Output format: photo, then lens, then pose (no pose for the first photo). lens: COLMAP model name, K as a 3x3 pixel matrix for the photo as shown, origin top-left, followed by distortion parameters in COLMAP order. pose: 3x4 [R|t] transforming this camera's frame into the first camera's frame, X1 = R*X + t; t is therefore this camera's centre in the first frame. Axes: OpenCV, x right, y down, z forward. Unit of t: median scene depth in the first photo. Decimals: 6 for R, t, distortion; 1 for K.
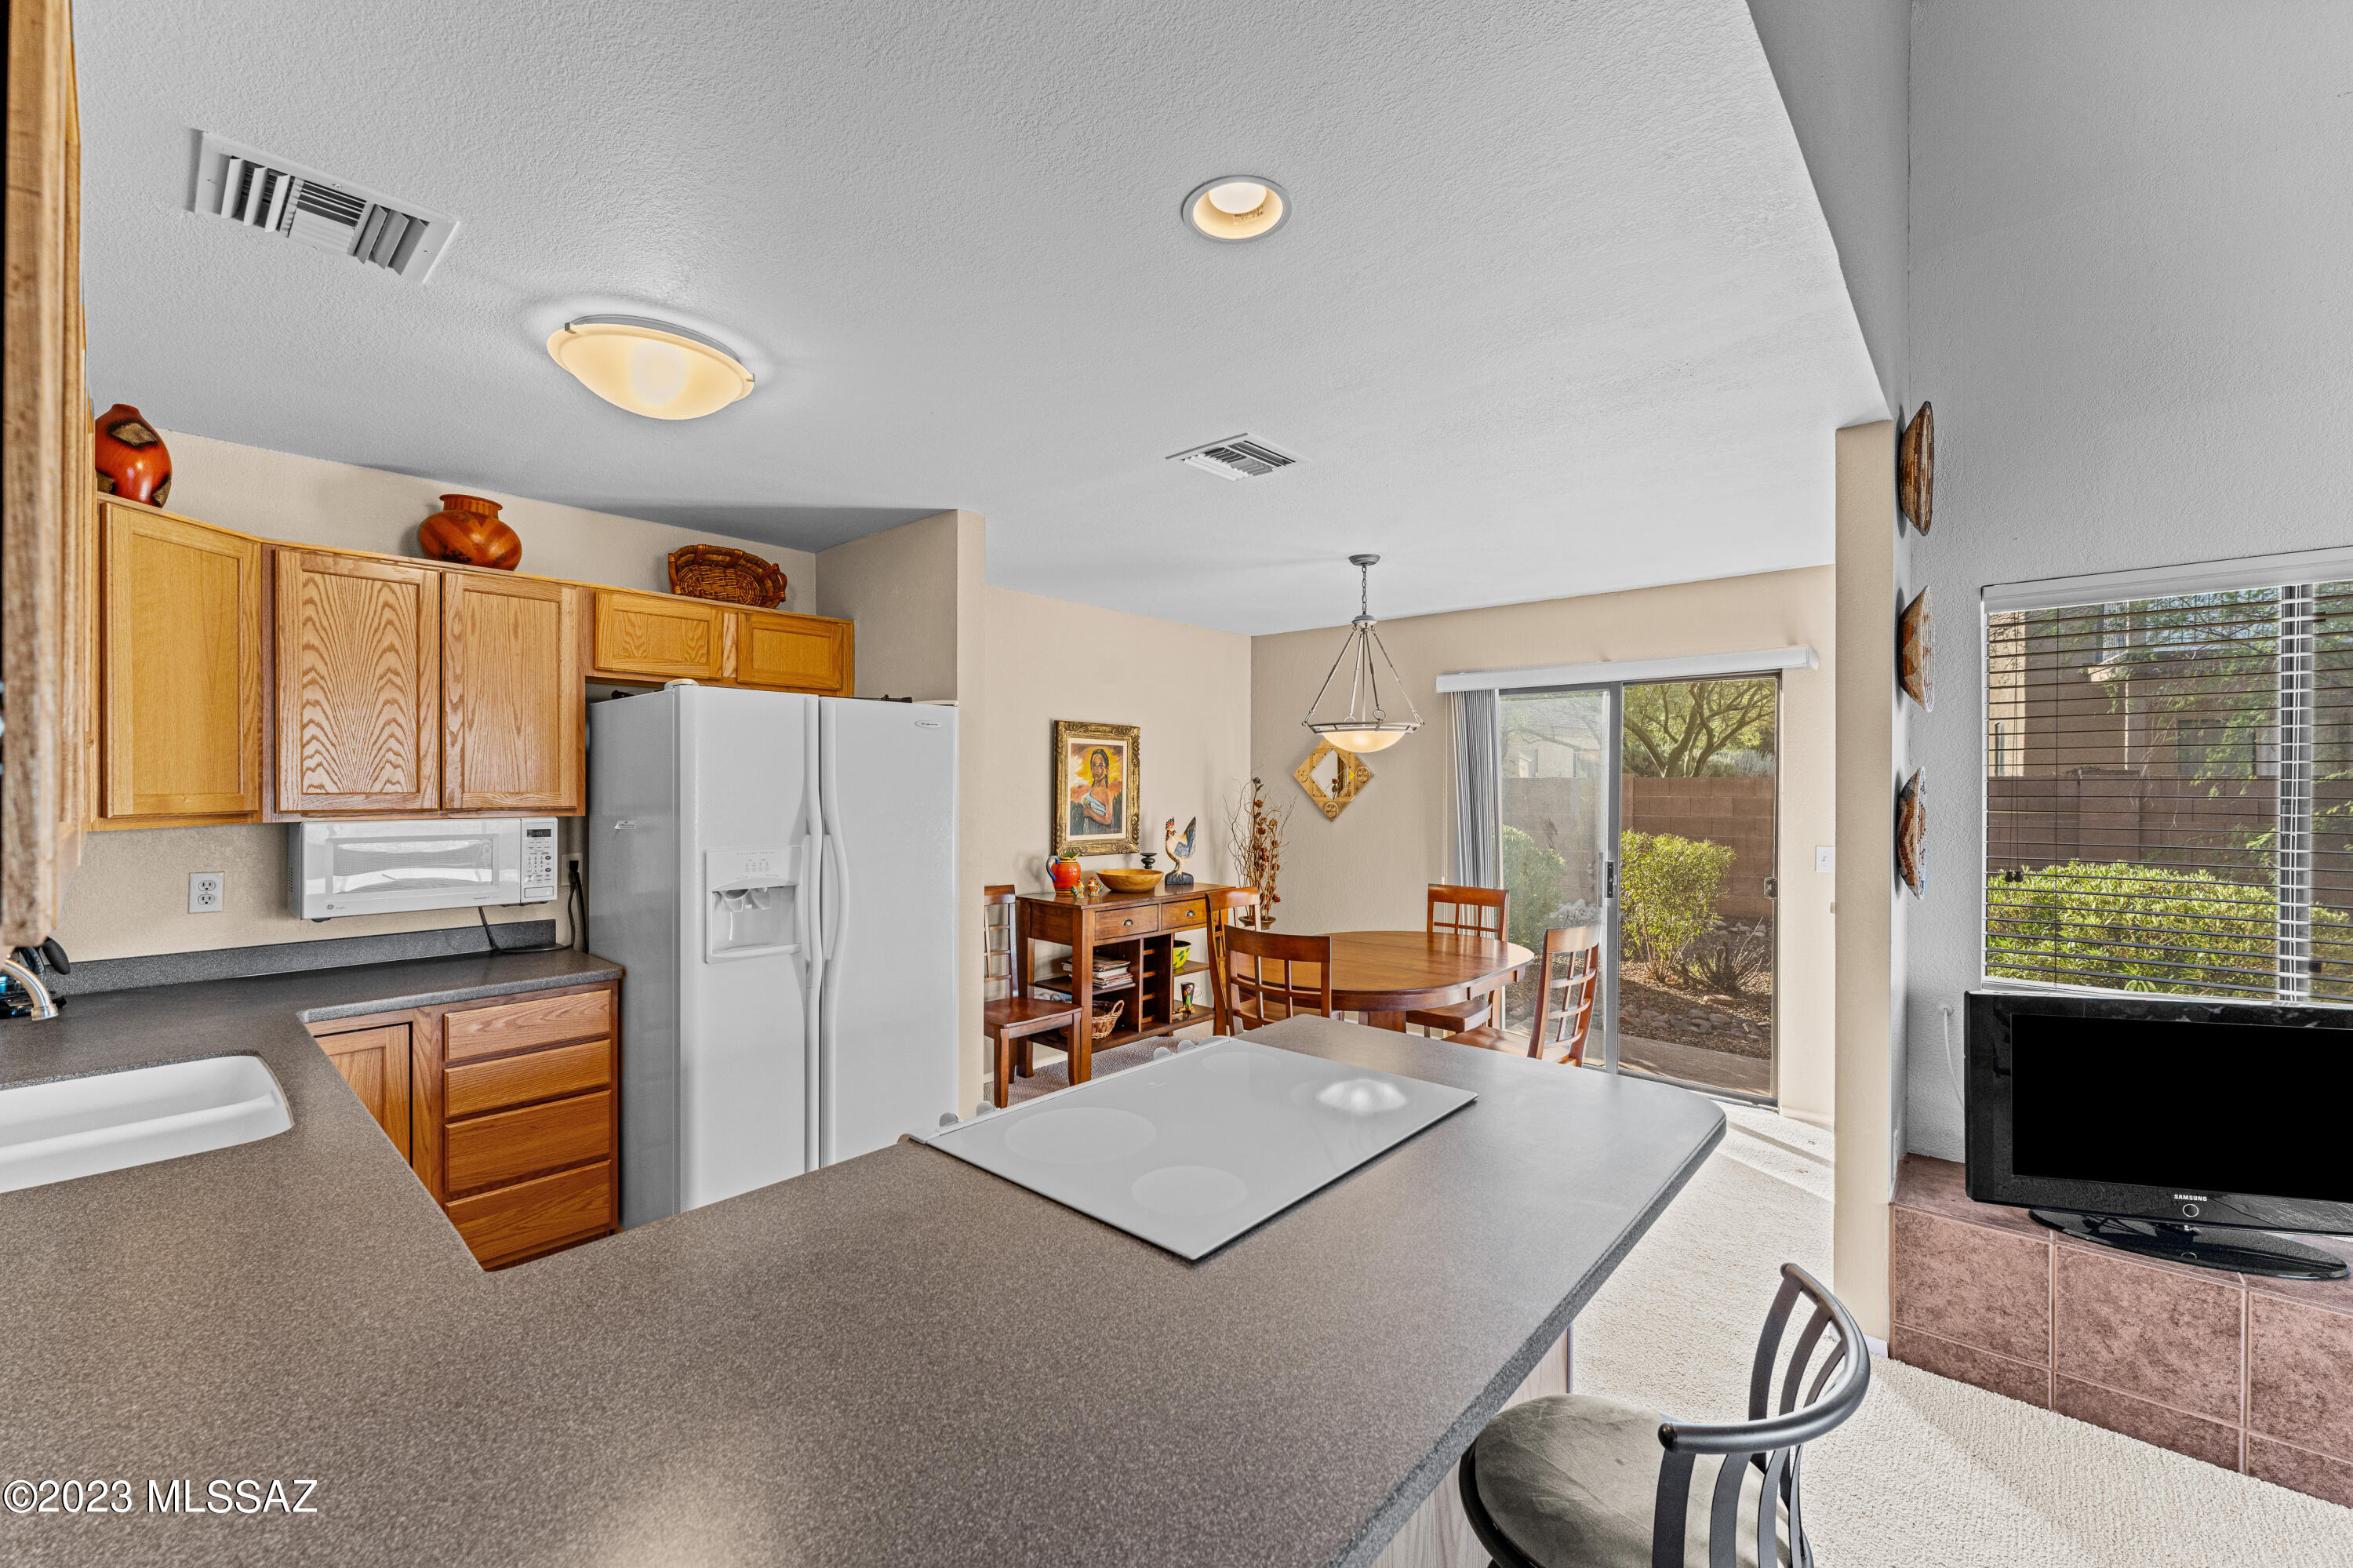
lens RADIAL K [[953.7, 0, 1180.7], [0, 953.7, 785.4], [0, 0, 1]] dist [-0.001032, 0.001295]
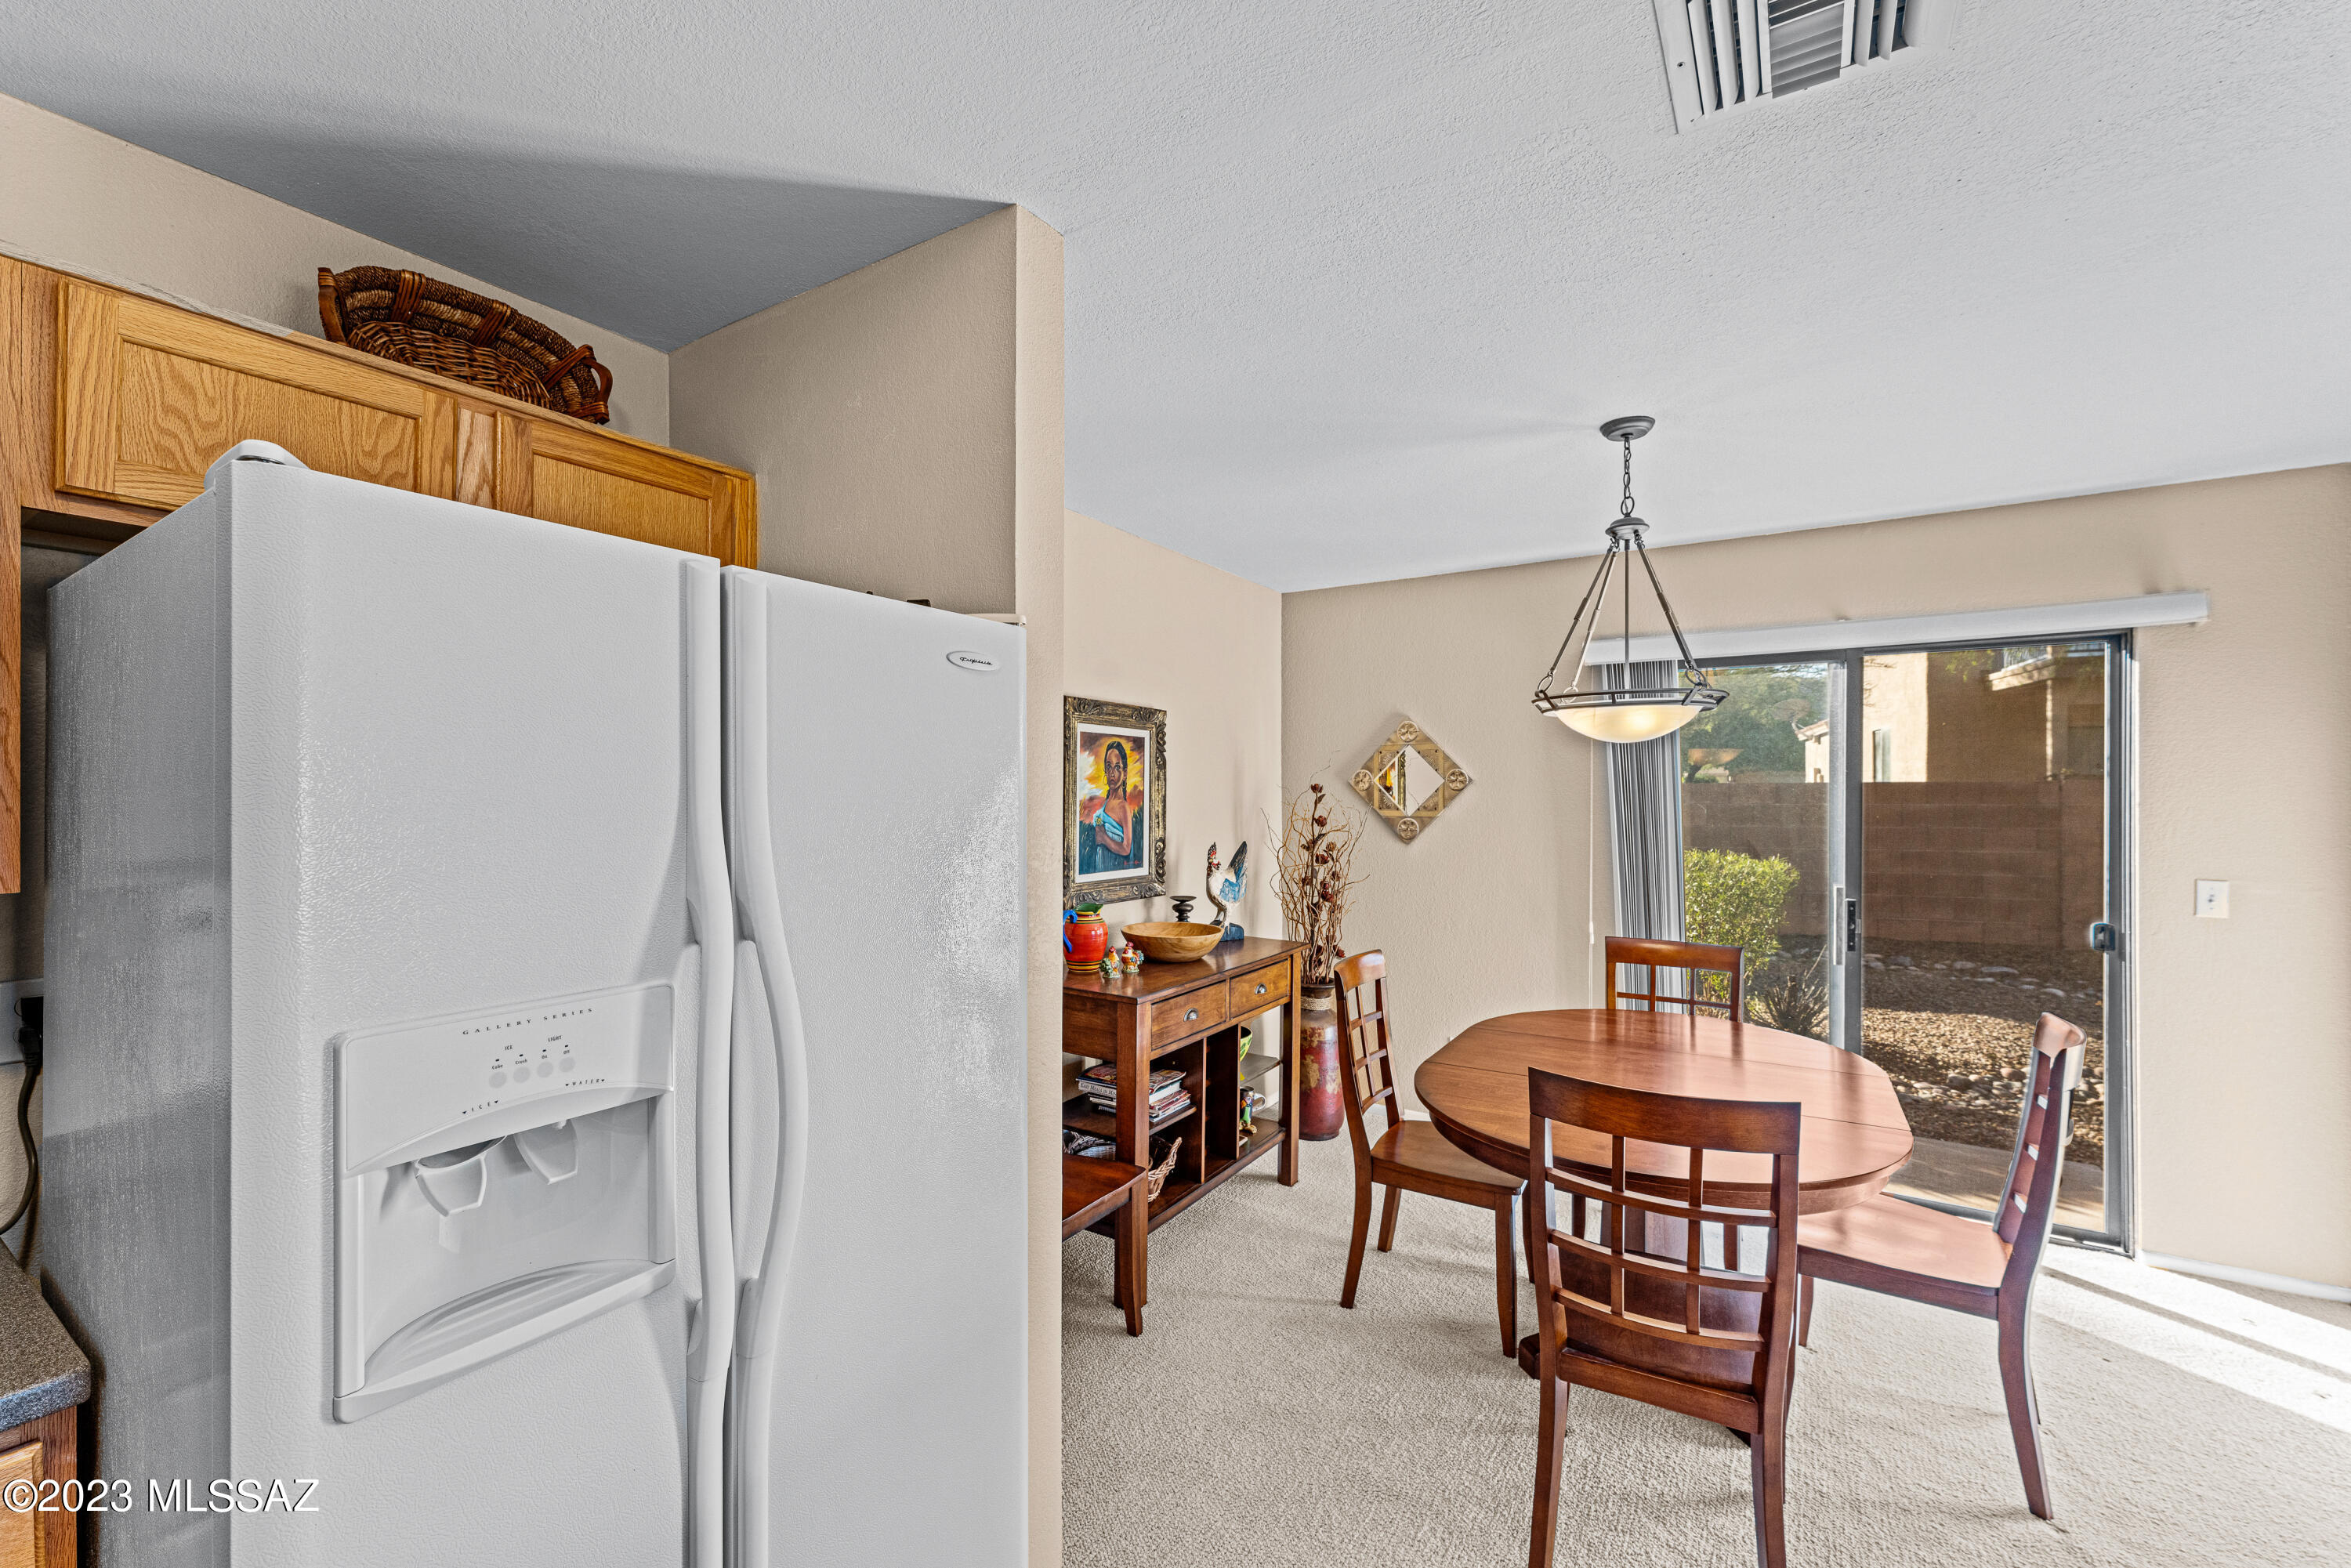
lens RADIAL K [[952.8, 0, 1175.8], [0, 952.8, 787.8], [0, 0, 1]] dist [-0.001032, 0.001295]
pose [[0.987412, -0.002975, 0.158141, -0.191035], [0.003874, 0.999978, -0.005378, -0.003209], [-0.158122, 0.005923, 0.987402, 0.440534]]
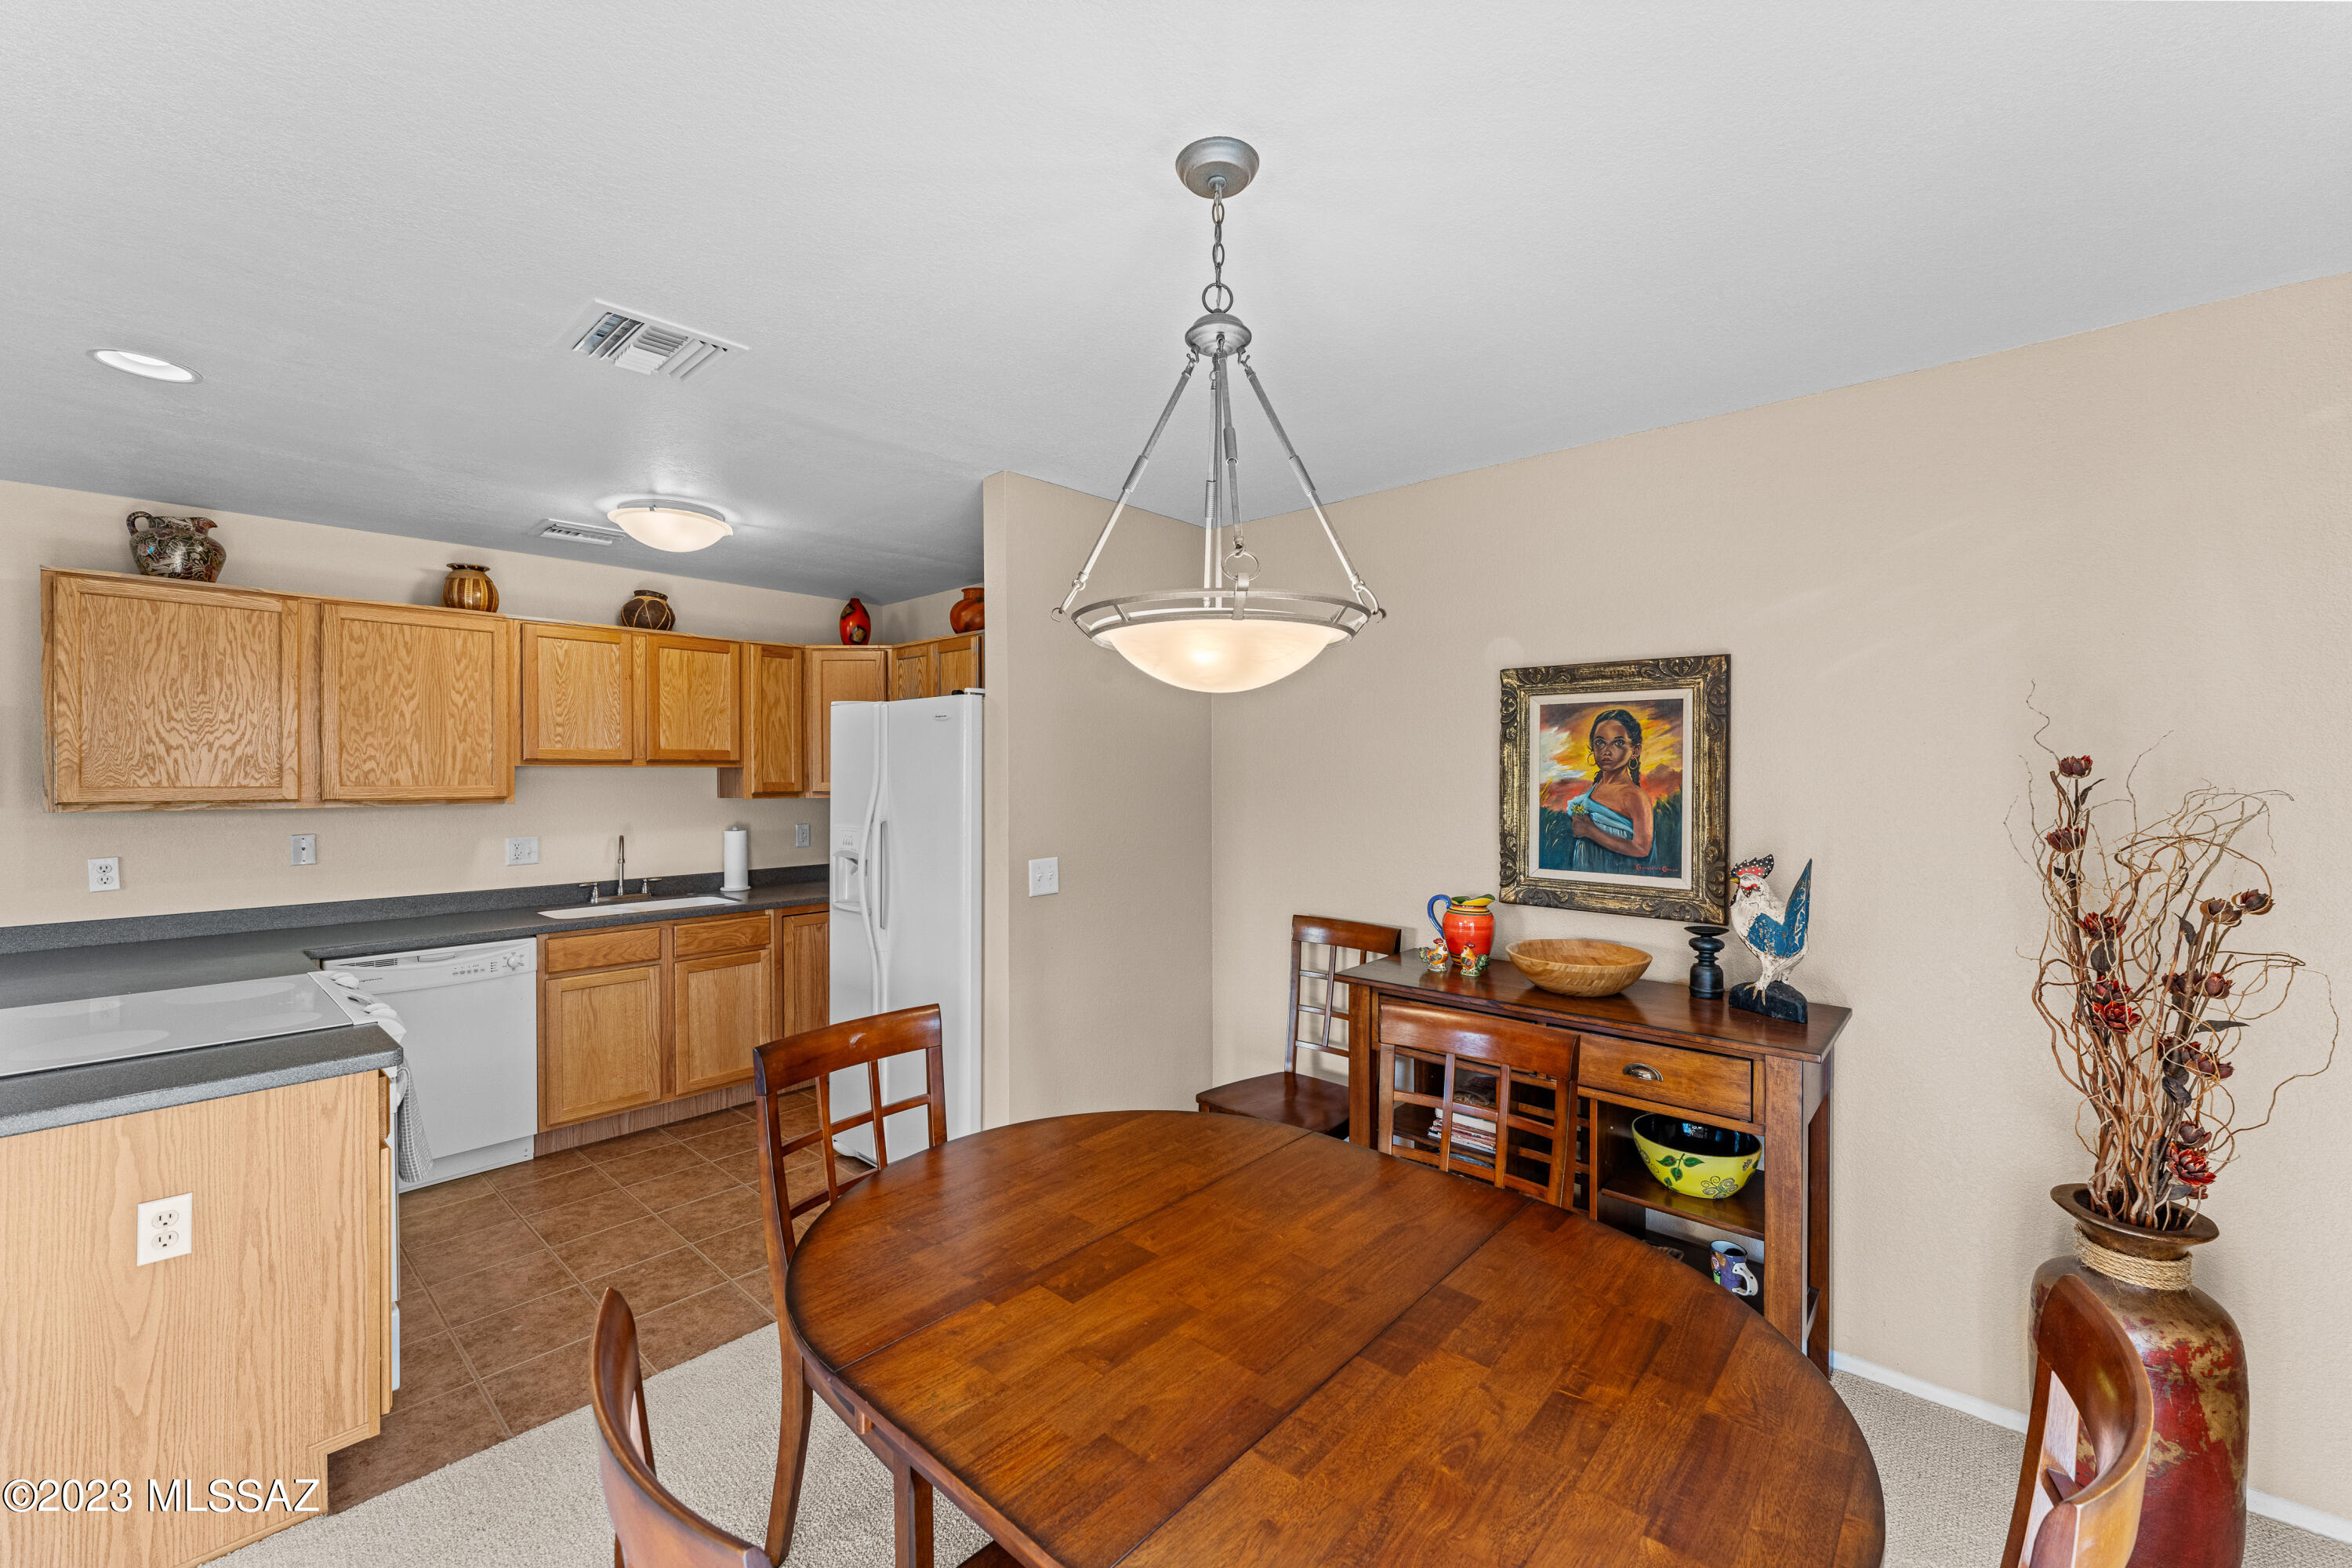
lens RADIAL K [[953.3, 0, 1178.5], [0, 953.3, 775.1], [0, 0, 1]] dist [-0.001032, 0.001295]
pose [[-0.011866, -0.001245, -0.999929, 0.563855], [-0.002251, 0.999997, -0.001218, -0.002091], [0.999927, 0.002236, -0.011868, 0.988087]]
